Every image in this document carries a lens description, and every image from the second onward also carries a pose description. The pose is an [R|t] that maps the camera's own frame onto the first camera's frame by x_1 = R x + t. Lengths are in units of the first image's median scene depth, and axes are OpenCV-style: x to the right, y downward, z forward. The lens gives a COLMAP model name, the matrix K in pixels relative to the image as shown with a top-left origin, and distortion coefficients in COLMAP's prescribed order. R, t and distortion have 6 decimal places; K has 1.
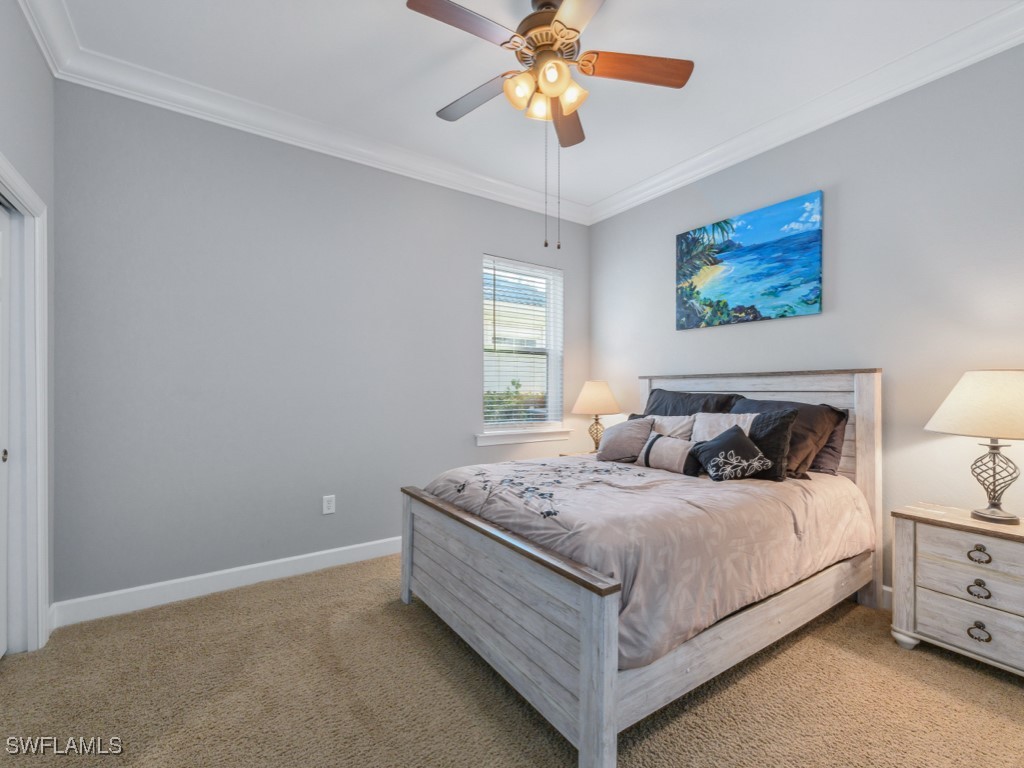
lens RADIAL K [[450.1, 0, 512.8], [0, 450.1, 393.2], [0, 0, 1]] dist [0.012501, -0.003035]
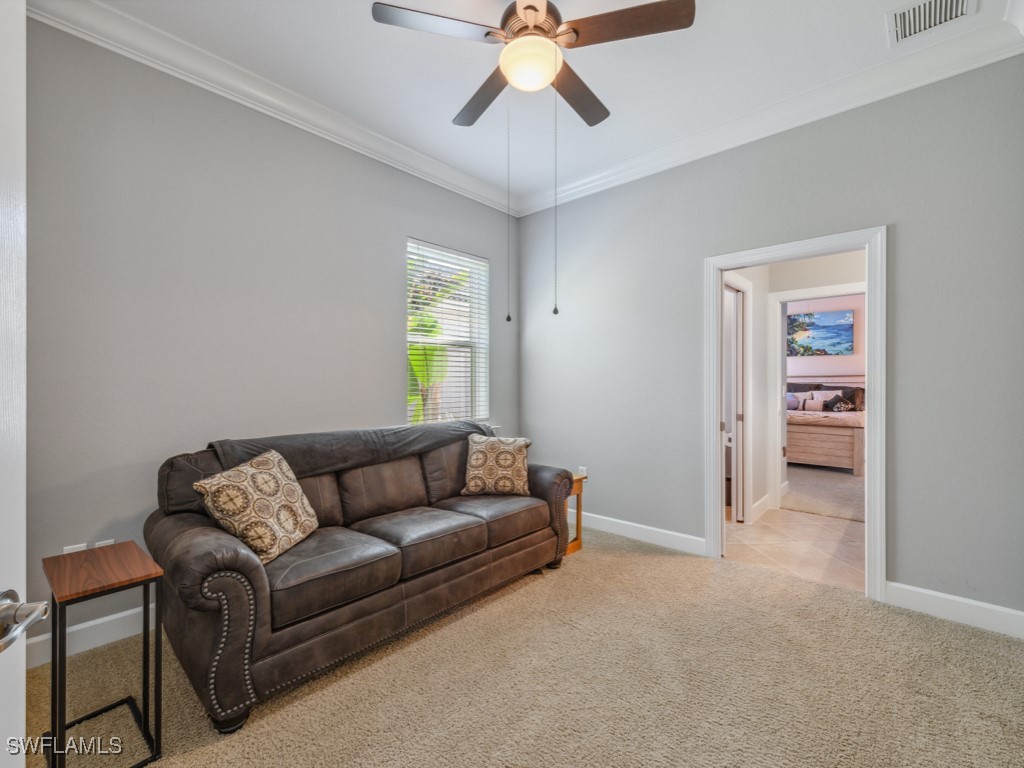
lens RADIAL K [[450.1, 0, 506.4], [0, 450.1, 383.1], [0, 0, 1]] dist [0.012501, -0.003035]
pose [[0.976810, -0.004170, 0.214067, -1.809773], [0.004872, 0.999984, -0.002753, -0.003243], [-0.214052, 0.003733, 0.976815, -1.139603]]
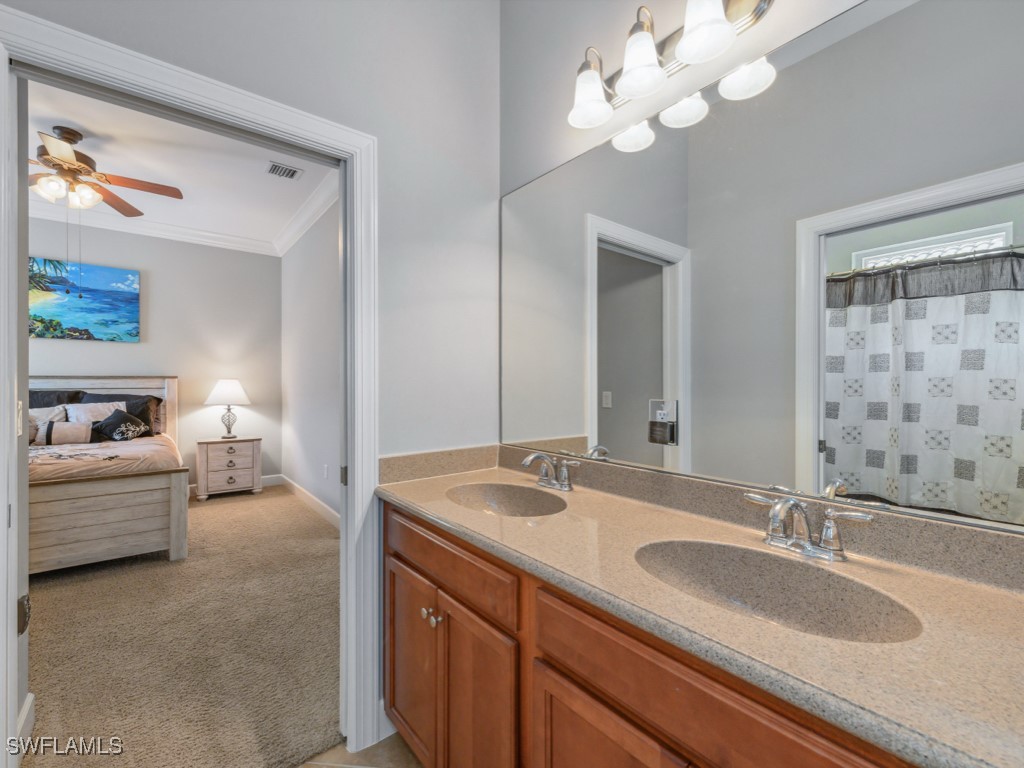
lens RADIAL K [[450.1, 0, 508.4], [0, 450.1, 383.2], [0, 0, 1]] dist [0.012501, -0.003035]
pose [[-0.057795, 0.000751, 0.998328, -1.019599], [0.007678, 0.999970, -0.000308, -0.009877], [-0.998299, 0.007647, -0.057799, -0.270429]]
